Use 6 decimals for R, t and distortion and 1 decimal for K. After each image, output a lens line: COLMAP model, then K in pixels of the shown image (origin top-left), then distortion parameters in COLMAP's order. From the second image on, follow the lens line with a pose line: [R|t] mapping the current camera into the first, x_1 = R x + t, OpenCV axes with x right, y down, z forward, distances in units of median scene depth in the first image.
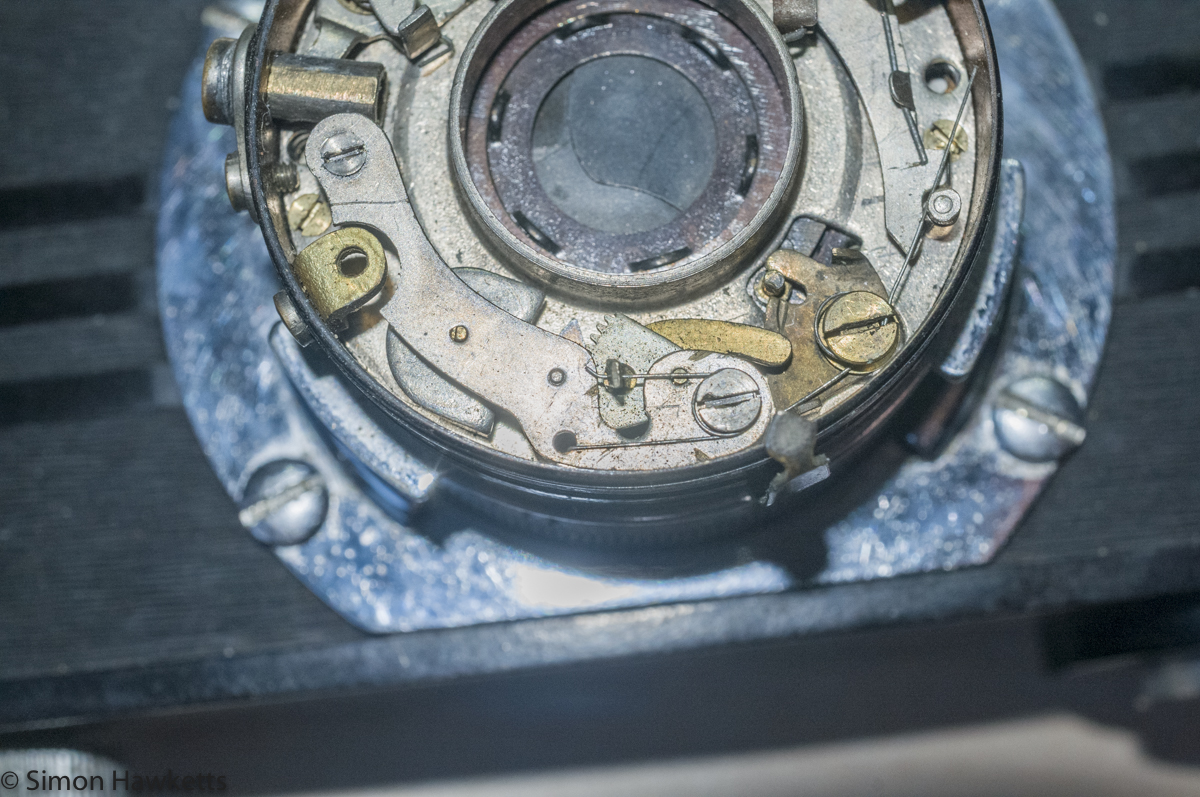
lens RADIAL K [[2185.2, 0, 608.0], [0, 2185.2, 409.9], [0, 0, 1]] dist [-0.083073, 0.000000]
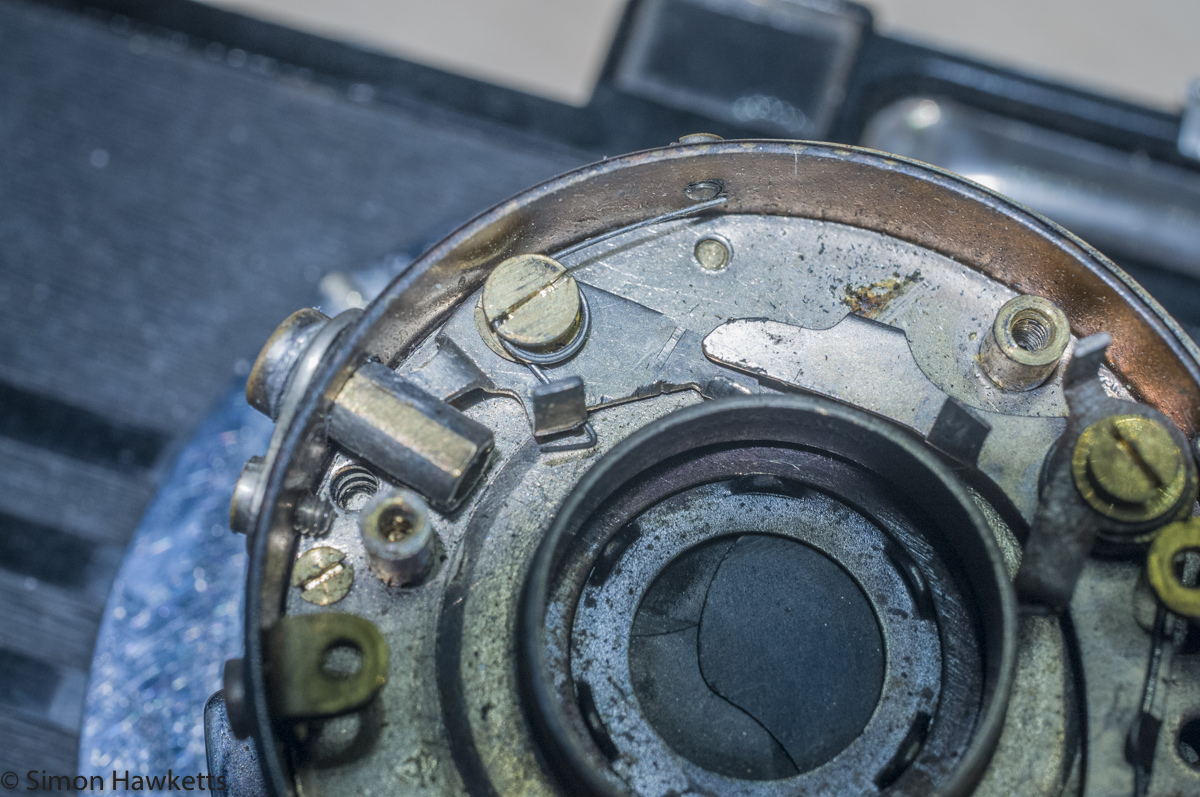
lens RADIAL K [[2403.5, 0, 600.6], [0, 2403.5, 394.4], [0, 0, 1]] dist [-0.050912, 0.000000]
pose [[0.918461, 0.386942, -0.081887, -0.008896], [-0.395479, 0.901157, -0.177516, -0.037907], [0.005105, 0.195426, 0.980705, 0.199366]]
